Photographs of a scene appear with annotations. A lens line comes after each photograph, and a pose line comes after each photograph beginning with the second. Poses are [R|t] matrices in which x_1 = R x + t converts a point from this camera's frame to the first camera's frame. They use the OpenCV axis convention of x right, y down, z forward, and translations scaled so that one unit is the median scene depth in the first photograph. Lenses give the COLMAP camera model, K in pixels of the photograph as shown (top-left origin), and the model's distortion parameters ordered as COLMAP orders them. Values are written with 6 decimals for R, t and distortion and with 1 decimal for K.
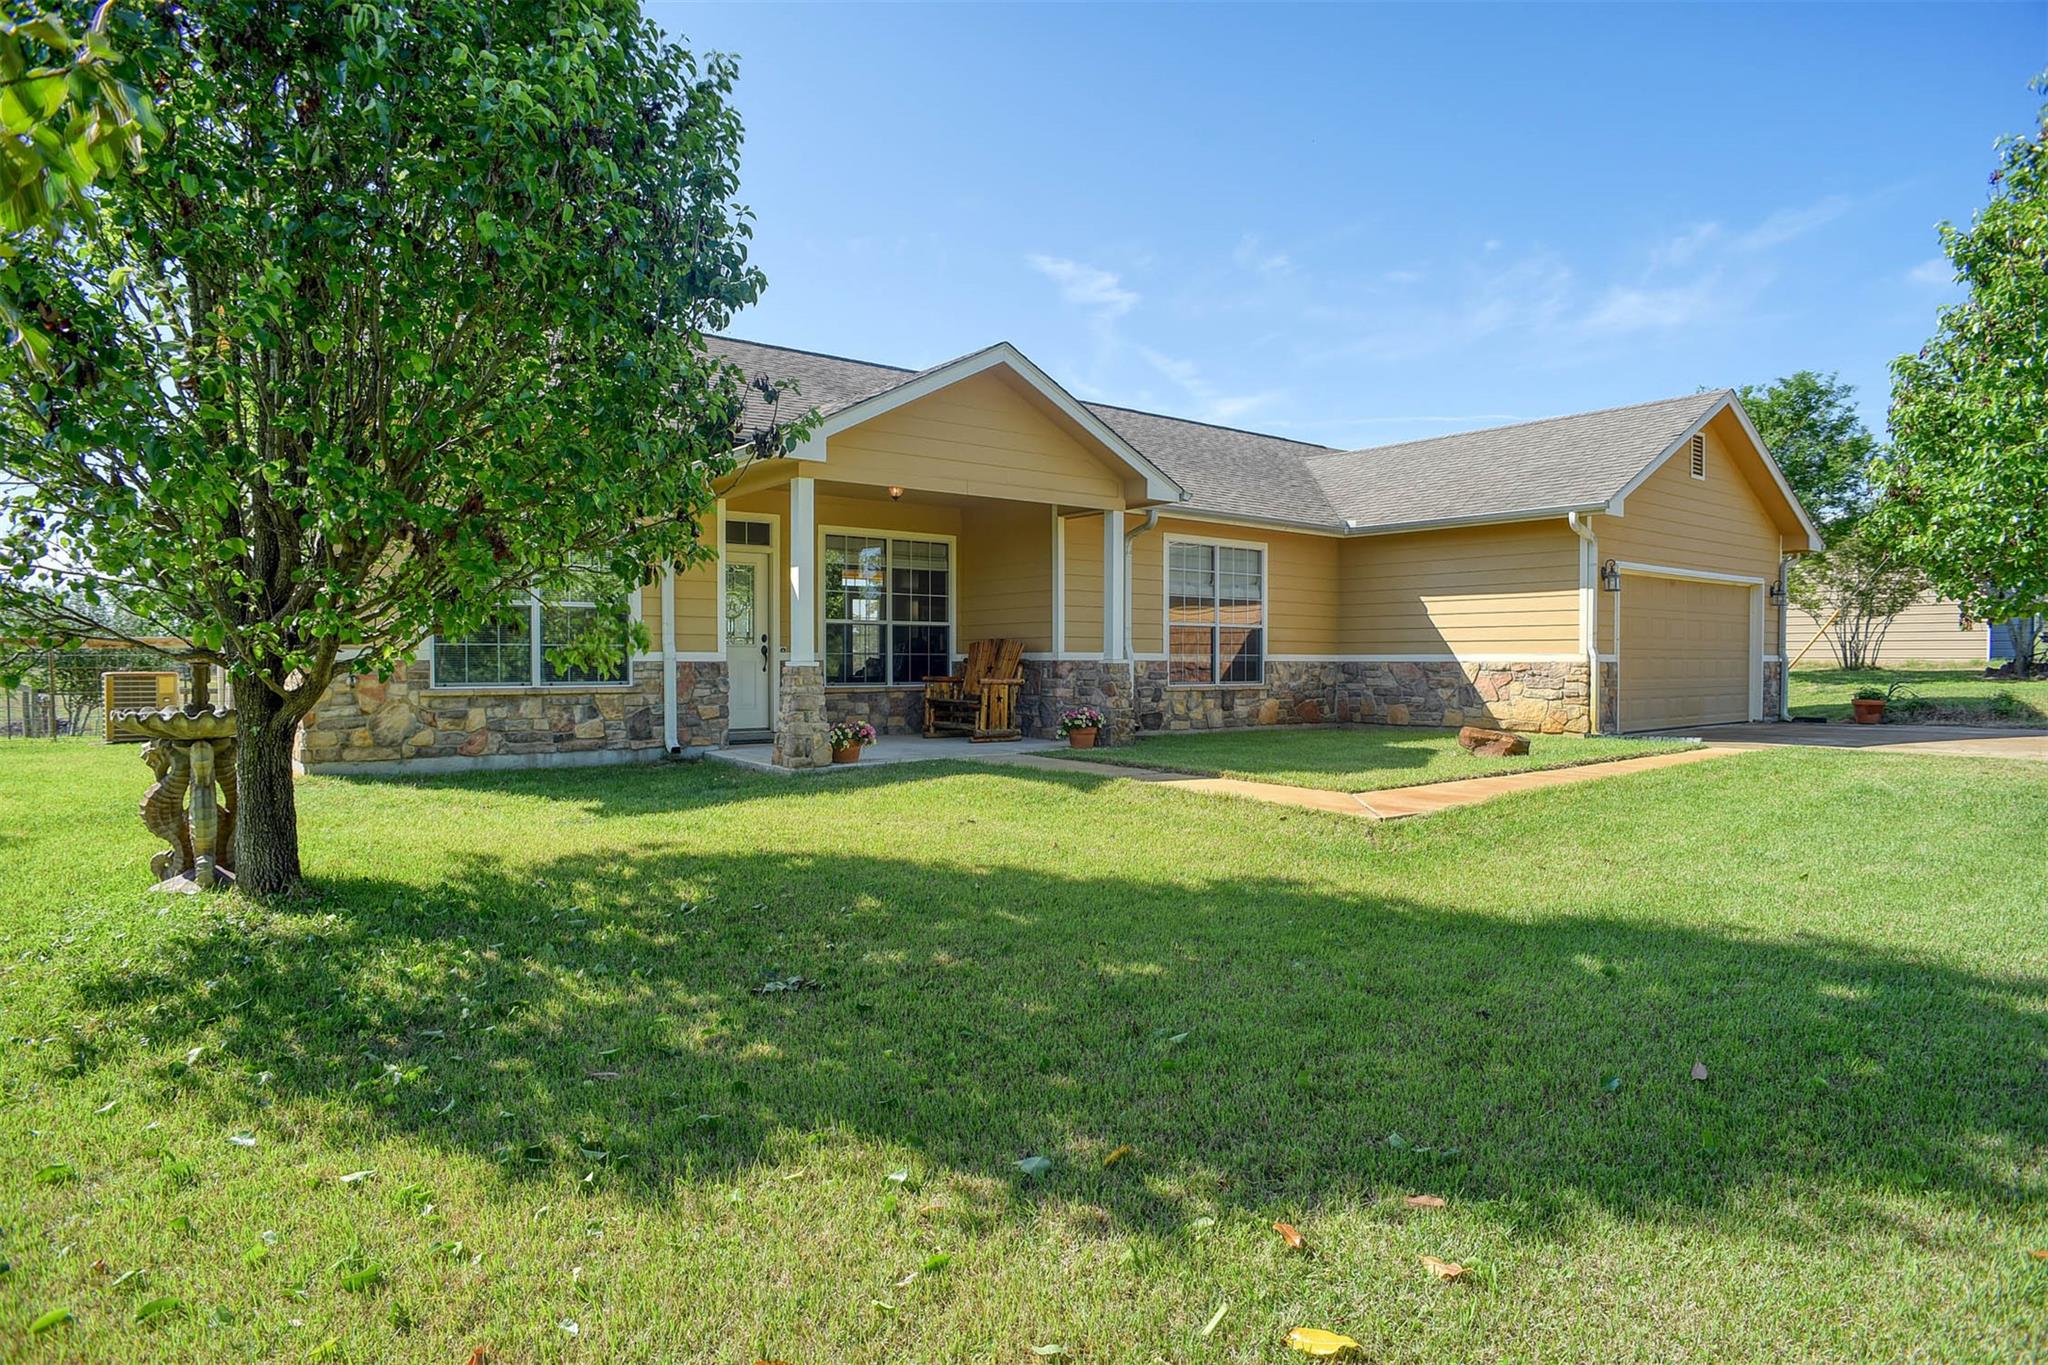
lens RADIAL K [[1180.4, 0, 1028.6], [0, 1180.4, 689.2], [0, 0, 1]] dist [-0.084438, 0.064143]
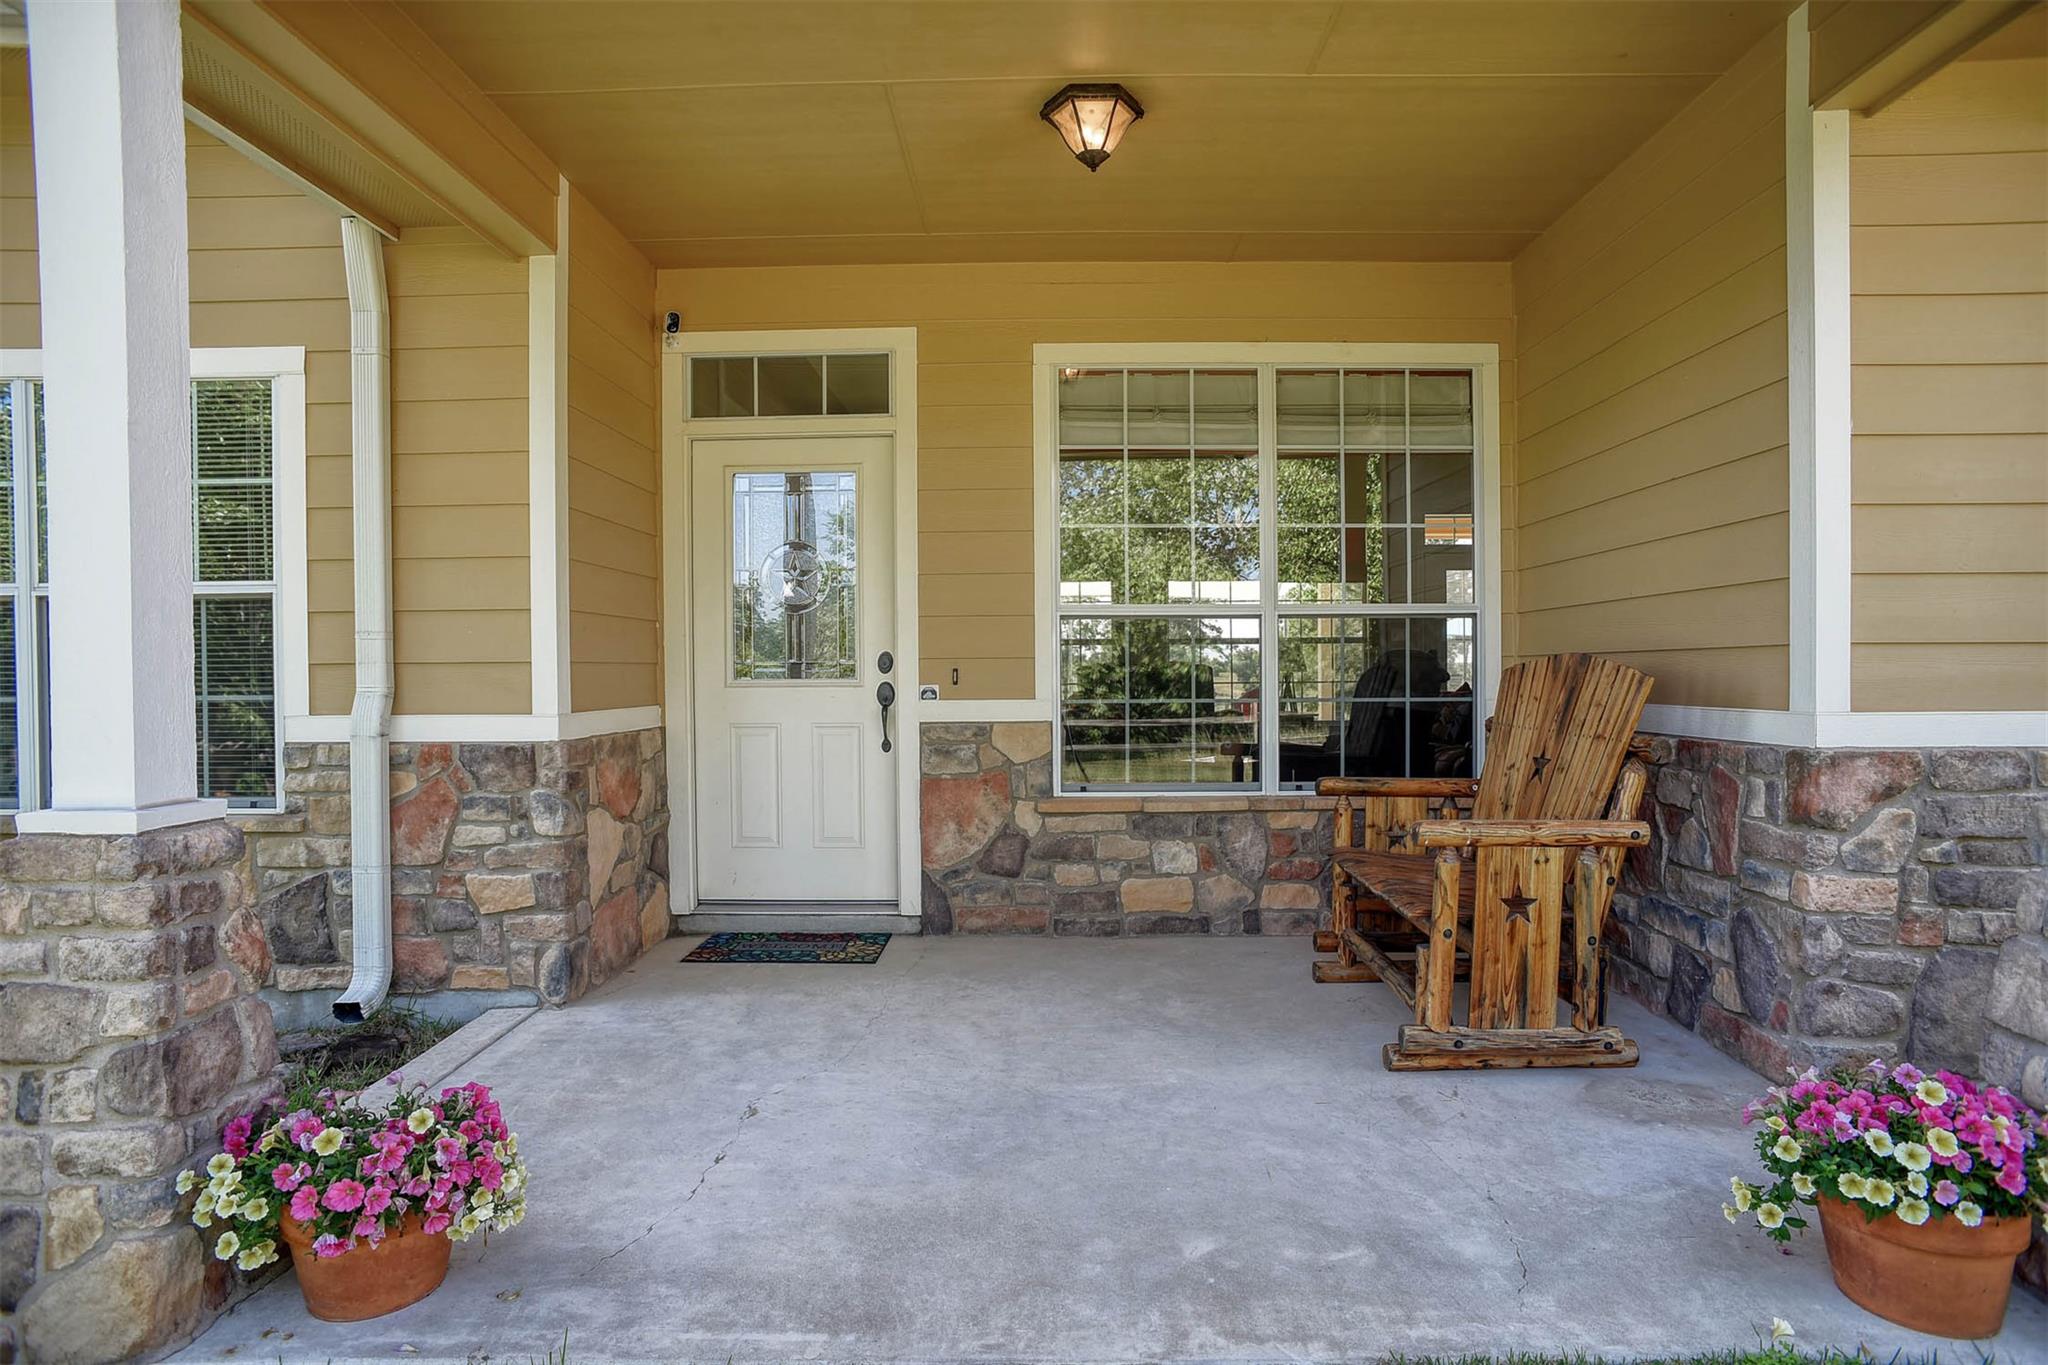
lens RADIAL K [[1180.4, 0, 1028.6], [0, 1180.4, 689.2], [0, 0, 1]] dist [-0.084438, 0.064143]
pose [[0.776787, 0.004650, -0.629746, 0.046341], [-0.006829, 0.999976, -0.001041, -0.034320], [0.629727, 0.005109, 0.776800, 0.727474]]
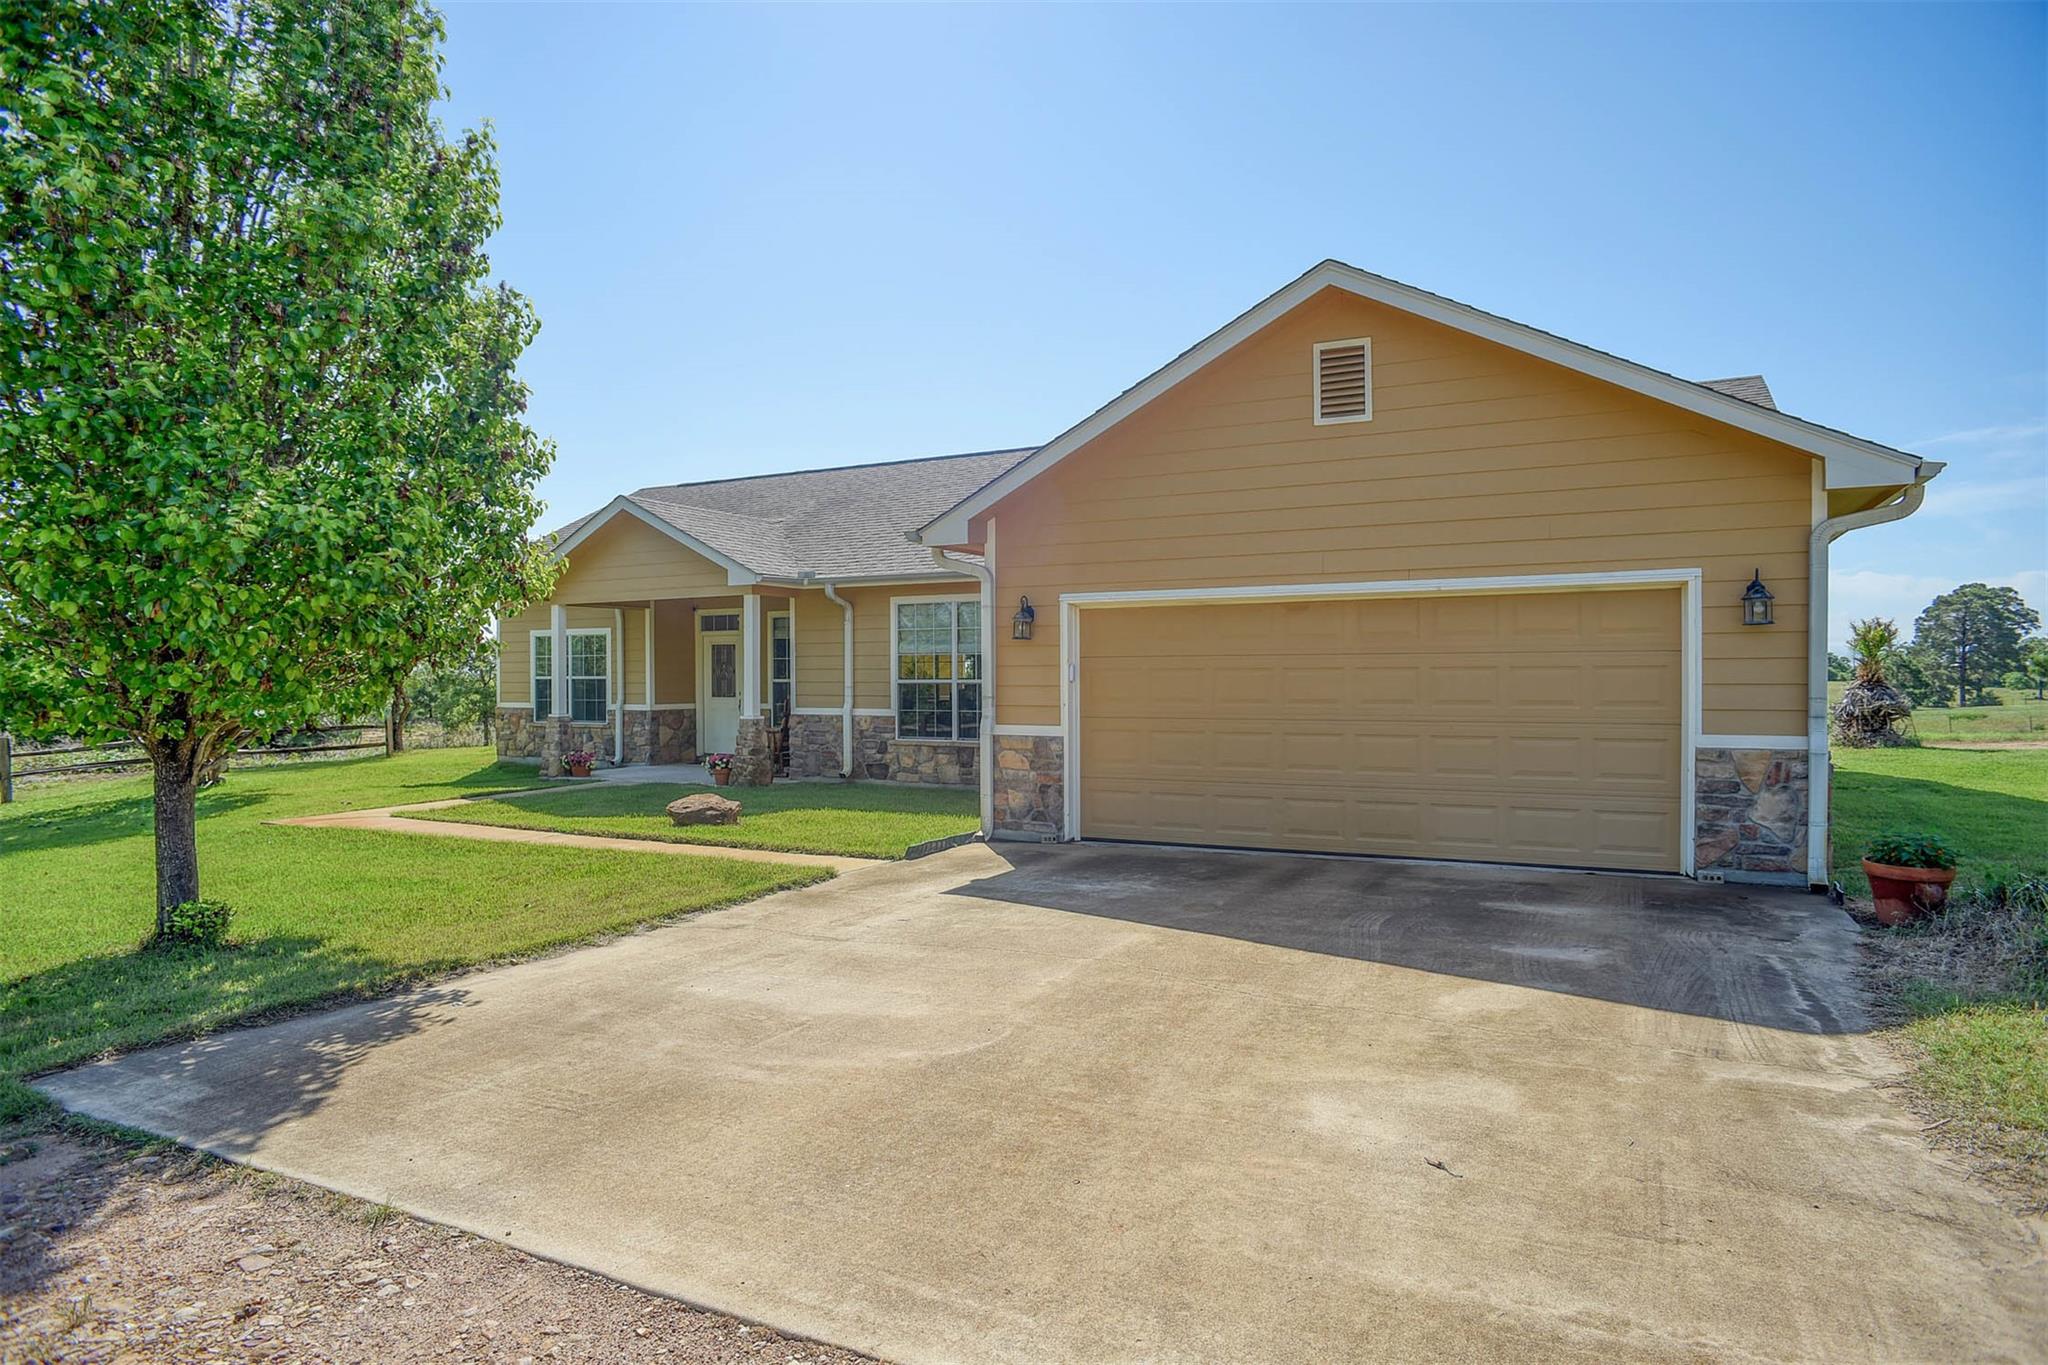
lens RADIAL K [[1180.4, 0, 1028.6], [0, 1180.4, 689.2], [0, 0, 1]] dist [-0.084438, 0.064143]
pose [[0.411364, 0.009169, -0.911425, 1.223868], [-0.017340, 0.999847, 0.002232, -0.056802], [0.911306, 0.014886, 0.411460, 0.715764]]
